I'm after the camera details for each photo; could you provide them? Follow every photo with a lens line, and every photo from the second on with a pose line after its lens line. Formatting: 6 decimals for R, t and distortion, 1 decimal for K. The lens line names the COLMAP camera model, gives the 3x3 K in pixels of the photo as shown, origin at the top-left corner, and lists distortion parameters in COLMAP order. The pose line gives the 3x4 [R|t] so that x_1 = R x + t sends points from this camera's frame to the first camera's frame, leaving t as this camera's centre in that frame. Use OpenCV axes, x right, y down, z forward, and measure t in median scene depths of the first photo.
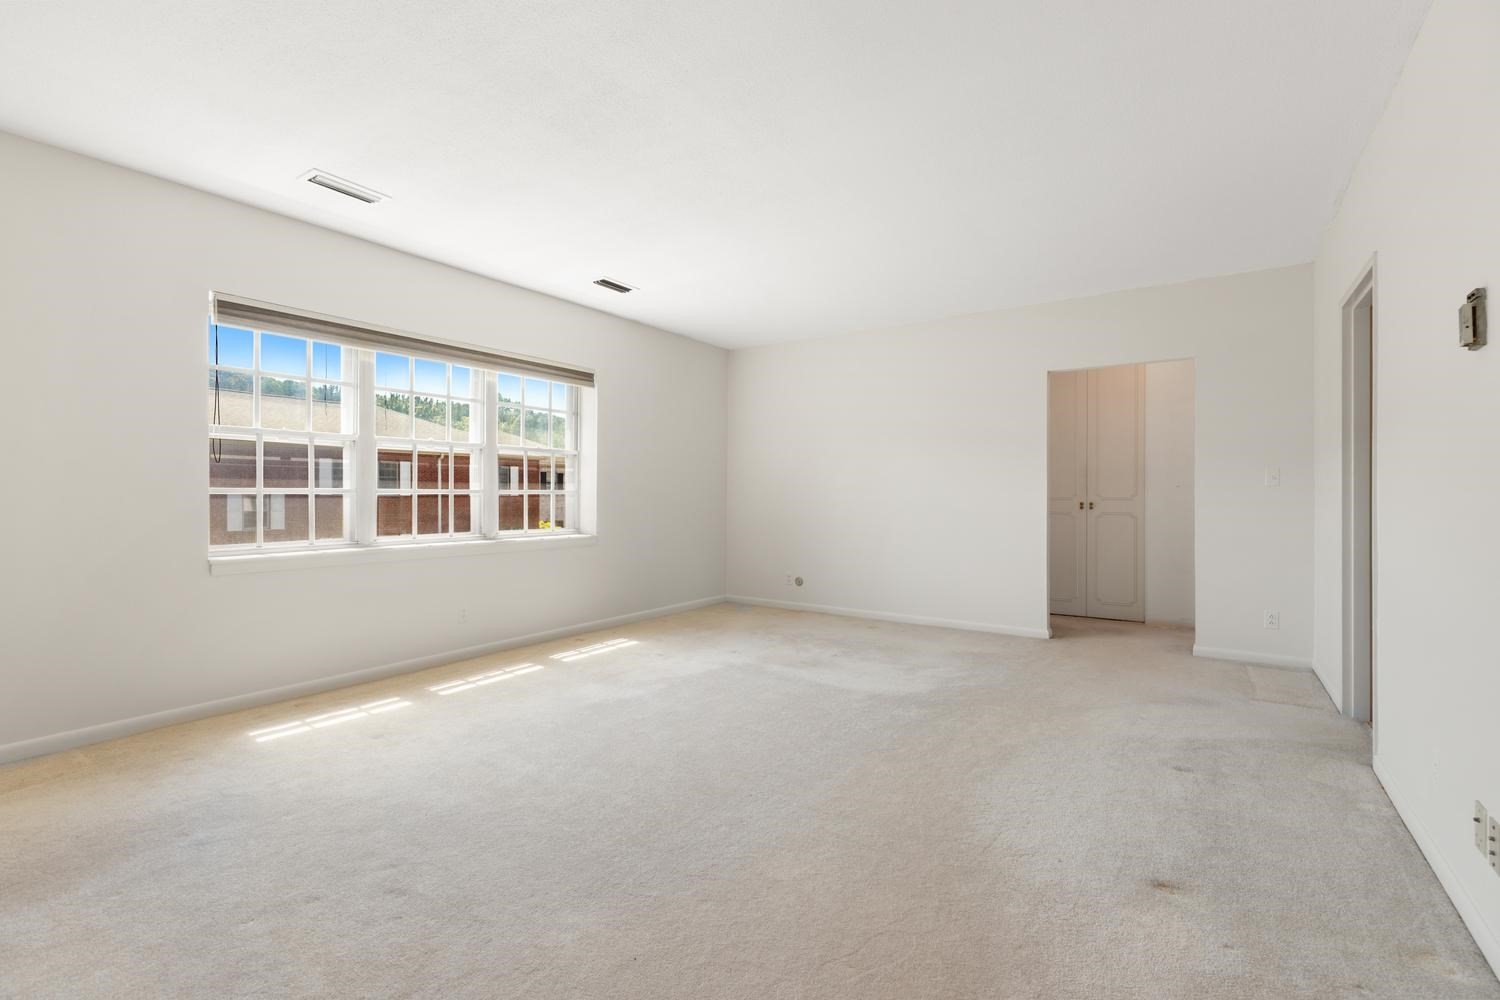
lens RADIAL K [[678.1, 0, 748.2], [0, 678.1, 497.3], [0, 0, 1]] dist [0.008869, -0.002101]
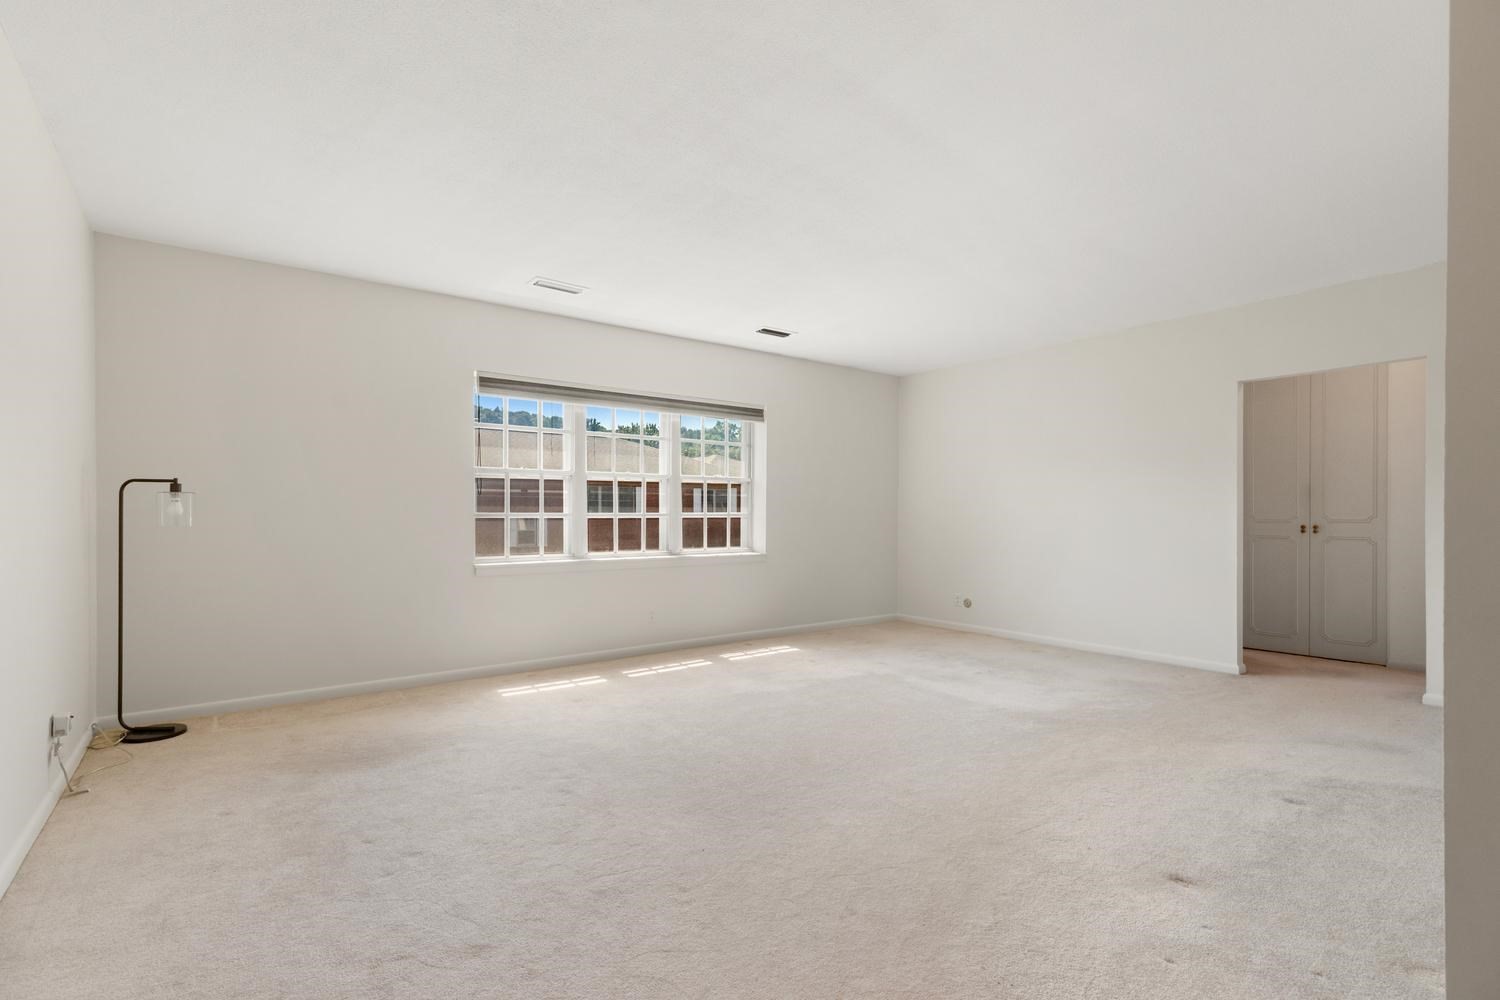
lens RADIAL K [[678.1, 0, 737.2], [0, 678.1, 521.4], [0, 0, 1]] dist [0.008869, -0.002101]
pose [[0.946847, 0.001312, -0.321683, 0.129141], [-0.000083, 0.999993, 0.003832, -0.001618], [0.321685, -0.003601, 0.946840, -0.110669]]
